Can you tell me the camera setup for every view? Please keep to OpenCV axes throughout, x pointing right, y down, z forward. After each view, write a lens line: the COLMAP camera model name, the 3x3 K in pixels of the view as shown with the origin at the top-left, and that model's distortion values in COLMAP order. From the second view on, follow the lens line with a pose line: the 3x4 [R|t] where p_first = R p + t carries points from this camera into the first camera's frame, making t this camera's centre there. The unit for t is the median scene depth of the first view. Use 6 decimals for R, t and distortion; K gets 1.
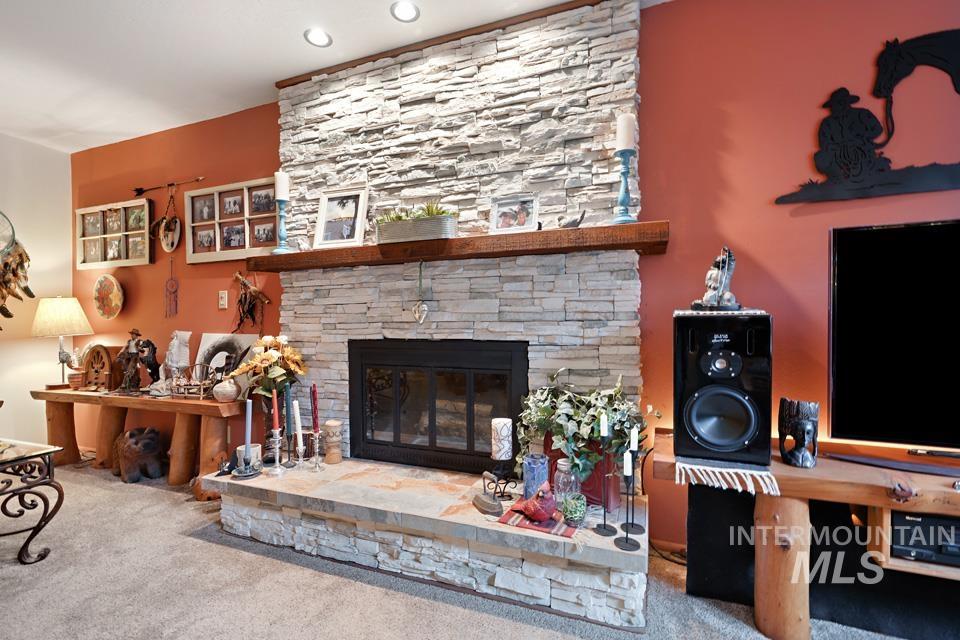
lens RADIAL K [[436.6, 0, 474.7], [0, 436.6, 320.6], [0, 0, 1]] dist [-0.011106, 0.005843]
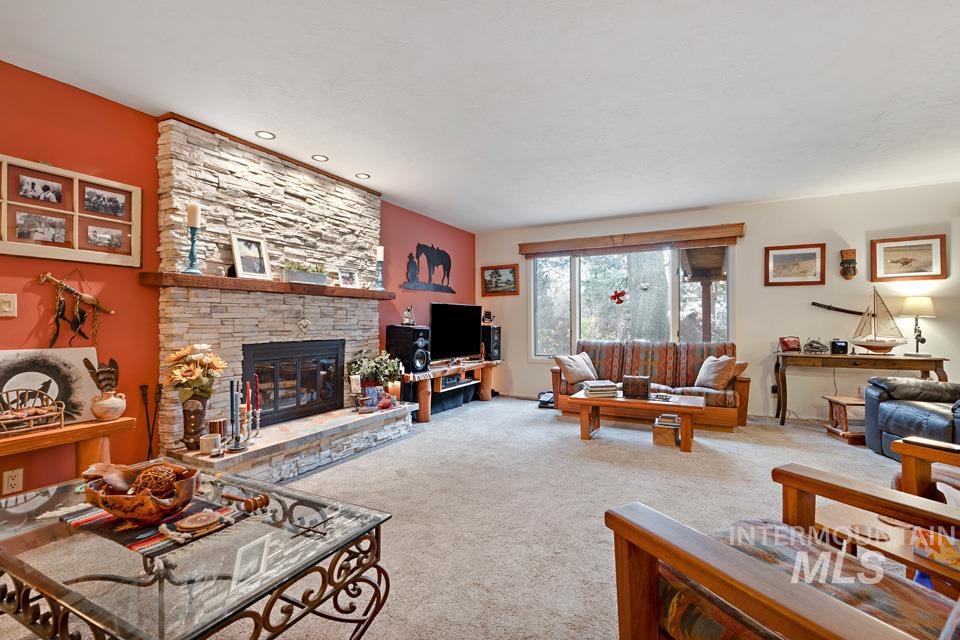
lens RADIAL K [[436.6, 0, 485.7], [0, 436.6, 319.5], [0, 0, 1]] dist [-0.011106, 0.005843]
pose [[0.095101, 0.008084, 0.995435, -1.798516], [-0.007376, 0.999945, -0.007416, -0.034551], [-0.995440, -0.006637, 0.095155, 0.139756]]
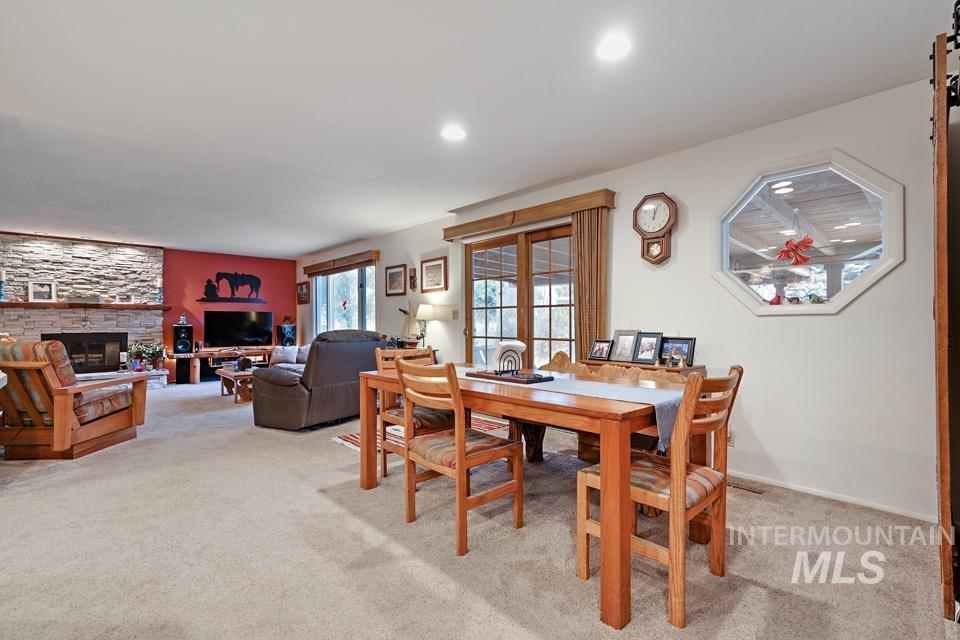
lens RADIAL K [[436.6, 0, 495.0], [0, 436.6, 319.2], [0, 0, 1]] dist [-0.011106, 0.005843]
pose [[0.411052, 0.006858, 0.911586, -1.882617], [-0.007448, 0.999964, -0.004165, -0.070807], [-0.911582, -0.005077, 0.411088, -3.227489]]
